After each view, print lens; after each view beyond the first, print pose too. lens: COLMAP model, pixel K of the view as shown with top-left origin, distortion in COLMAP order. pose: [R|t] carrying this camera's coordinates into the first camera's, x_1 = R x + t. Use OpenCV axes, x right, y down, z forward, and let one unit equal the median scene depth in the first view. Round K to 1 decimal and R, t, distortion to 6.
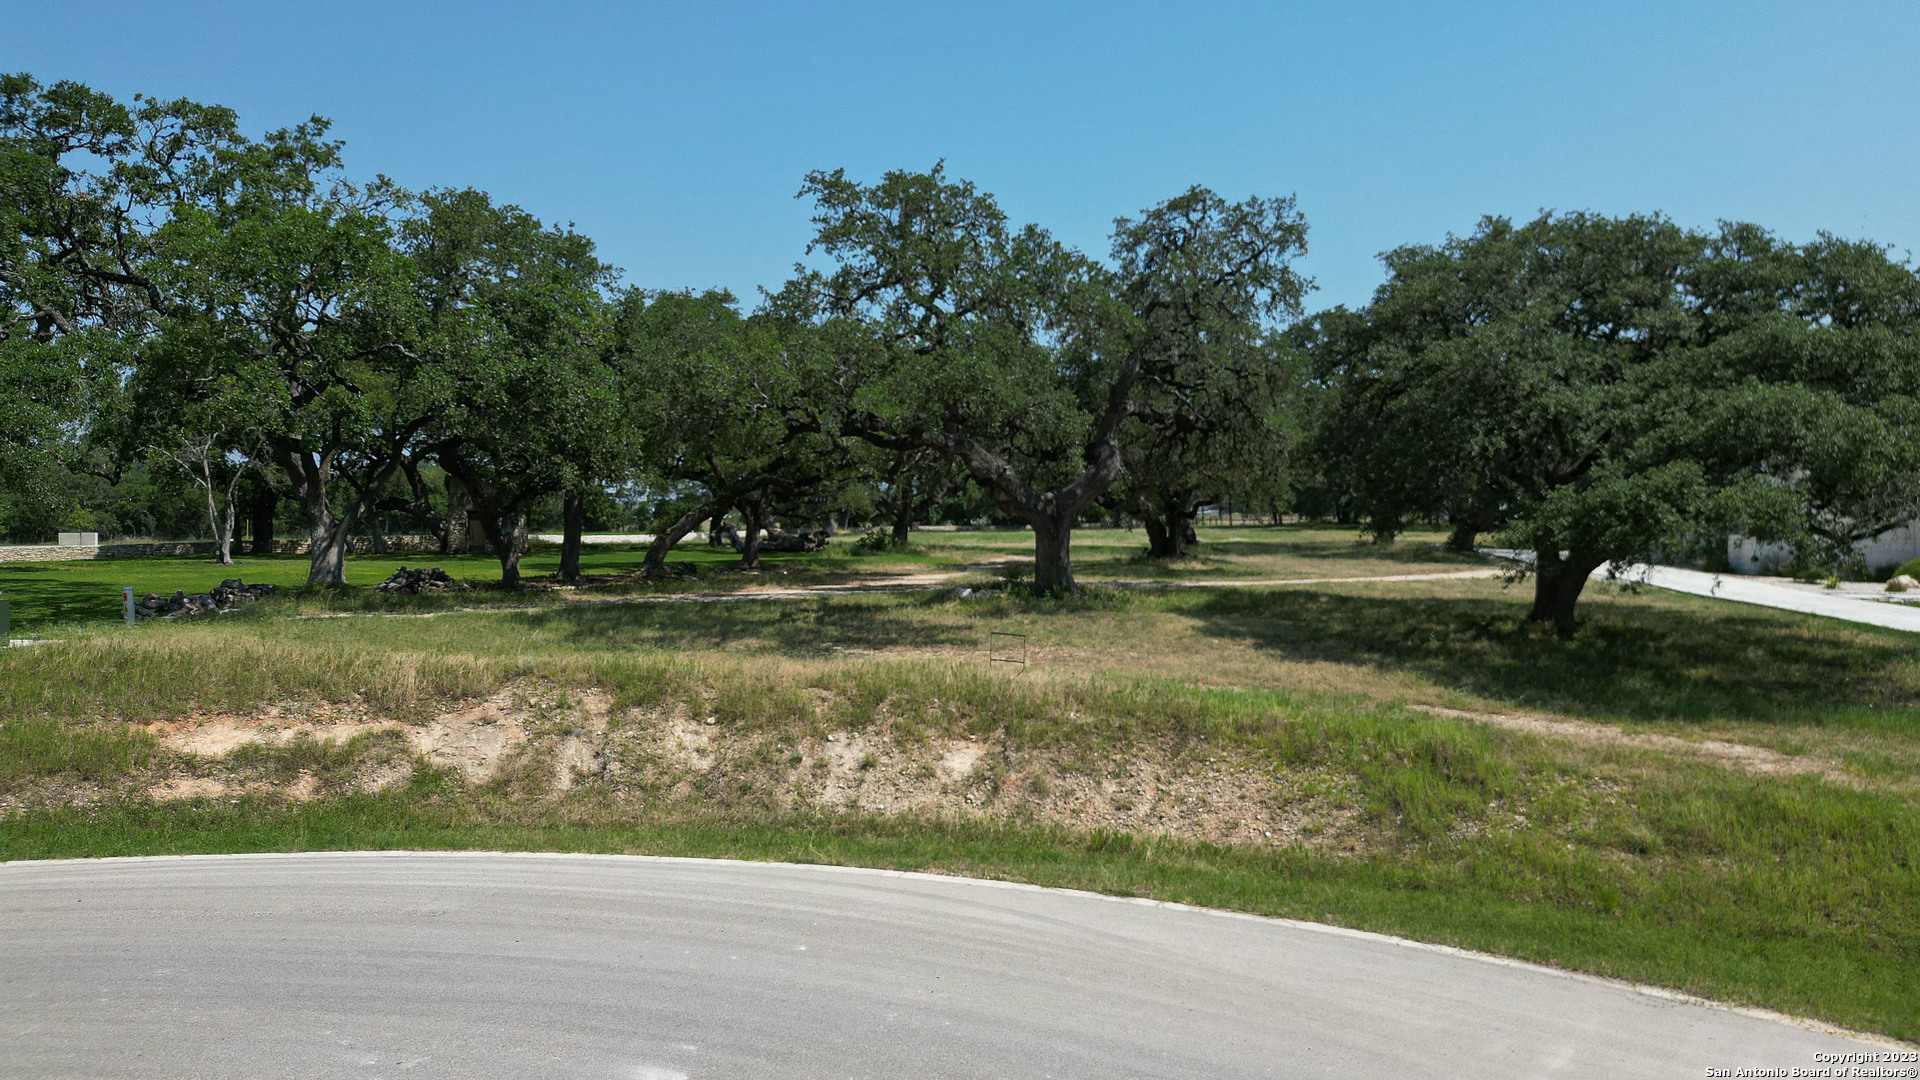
lens RADIAL K [[1382.8, 0, 949.0], [0, 1382.8, 538.0], [0, 0, 1]] dist [0.049878, -0.059513]
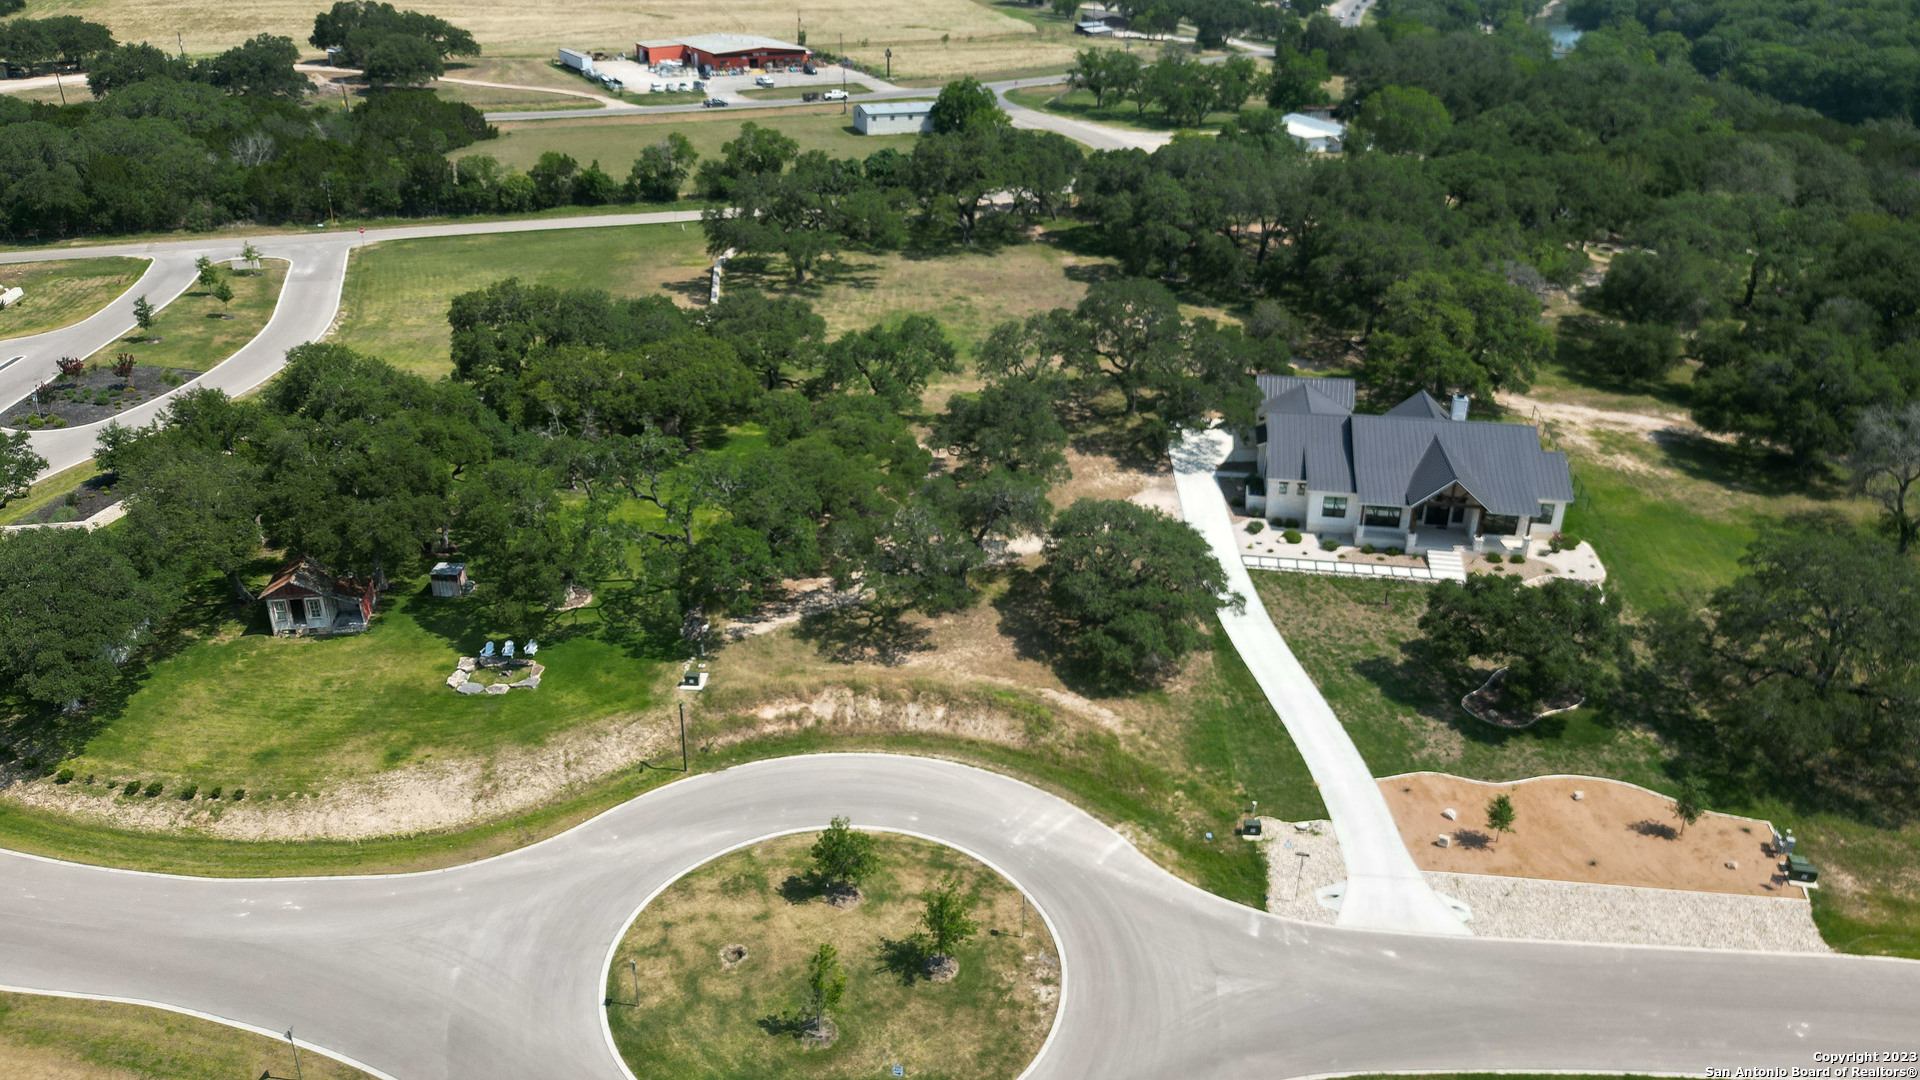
lens RADIAL K [[1382.8, 0, 949.0], [0, 1382.8, 538.0], [0, 0, 1]] dist [0.049878, -0.059513]
pose [[0.997208, -0.019722, 0.072026, -0.258573], [-0.011400, 0.912991, 0.407821, -2.071087], [-0.073802, -0.407504, 0.910217, -2.683652]]
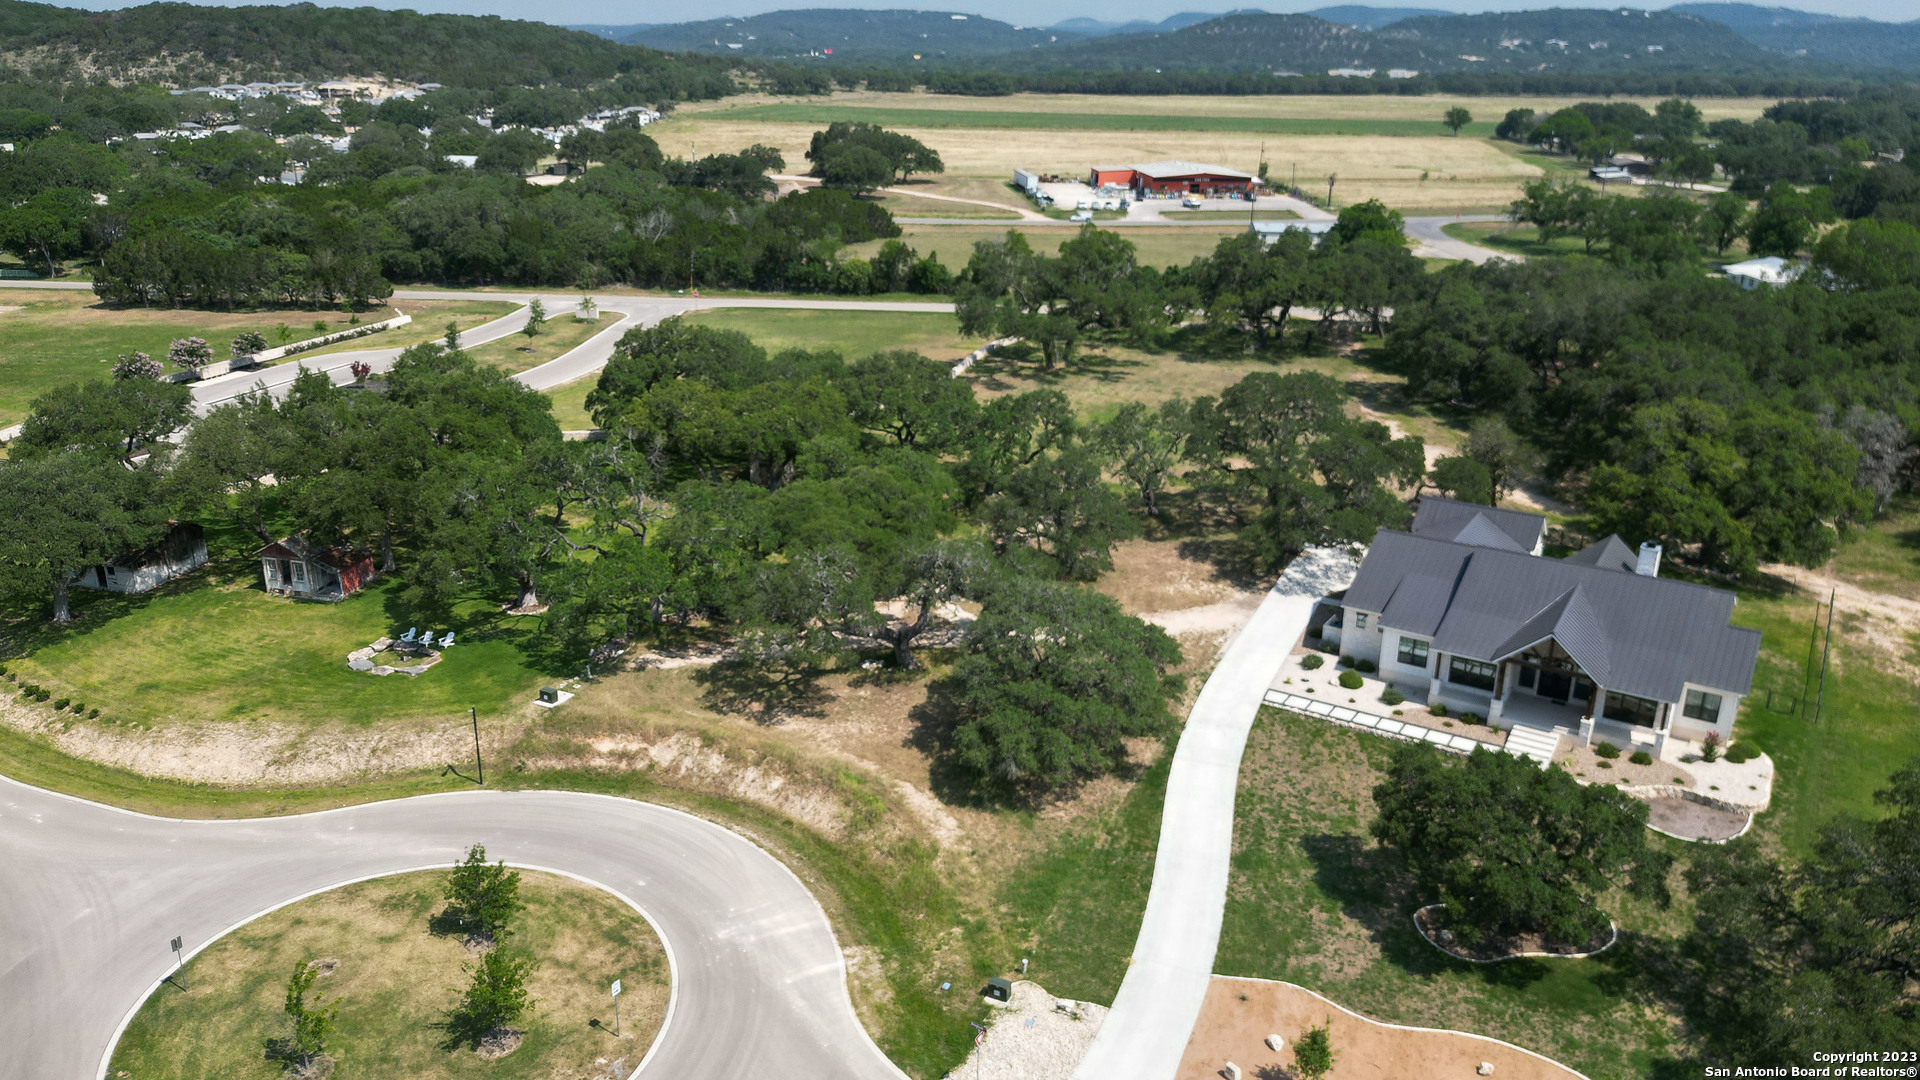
lens RADIAL K [[1382.8, 0, 949.0], [0, 1382.8, 538.0], [0, 0, 1]] dist [0.049878, -0.059513]
pose [[0.947076, 0.121654, -0.297064, 1.467666], [-0.022329, 0.948131, 0.317094, -1.651417], [0.320232, -0.293679, 0.900669, -2.022460]]
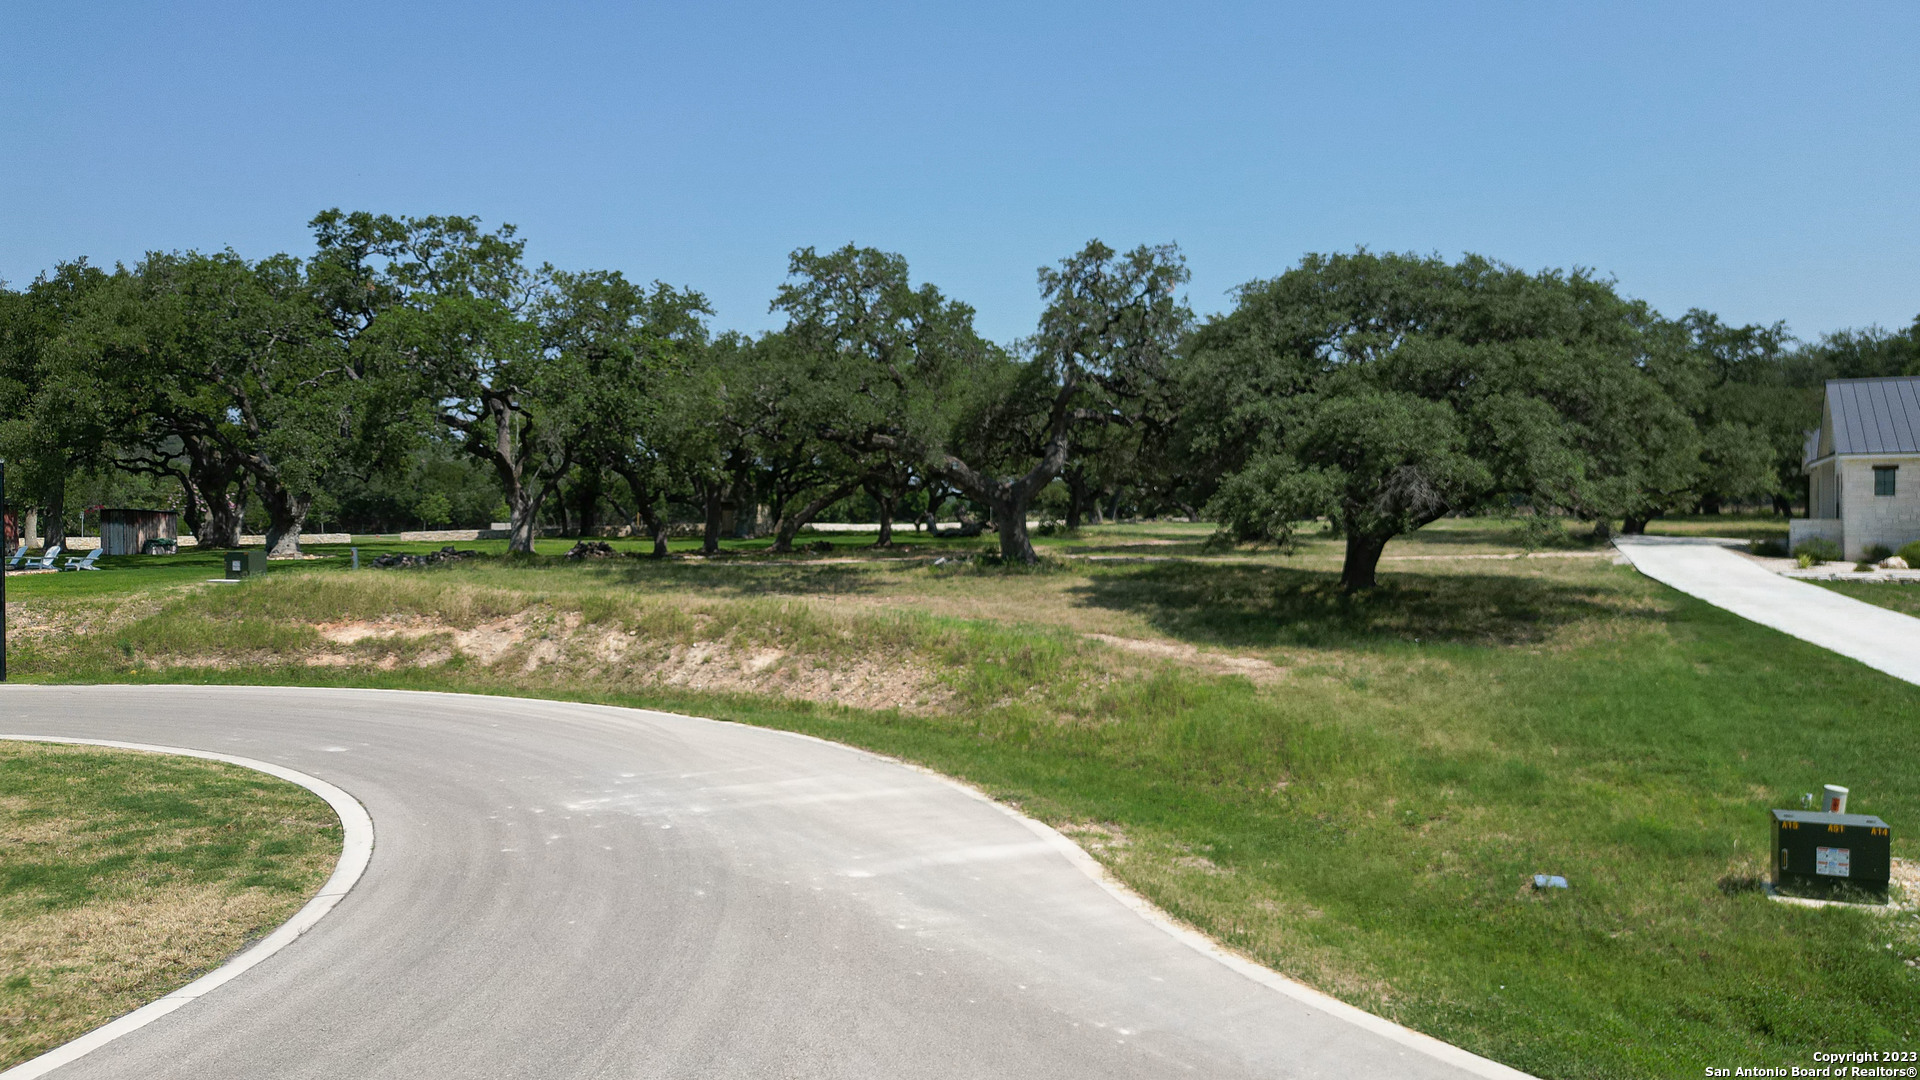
lens RADIAL K [[1381.8, 0, 941.0], [0, 1381.8, 544.0], [0, 0, 1]] dist [0.052509, -0.114455]
pose [[0.957521, 0.004917, -0.288321, 0.611829], [-0.002697, 0.999964, 0.008097, 0.020884], [0.288350, -0.006976, 0.957500, -0.375522]]
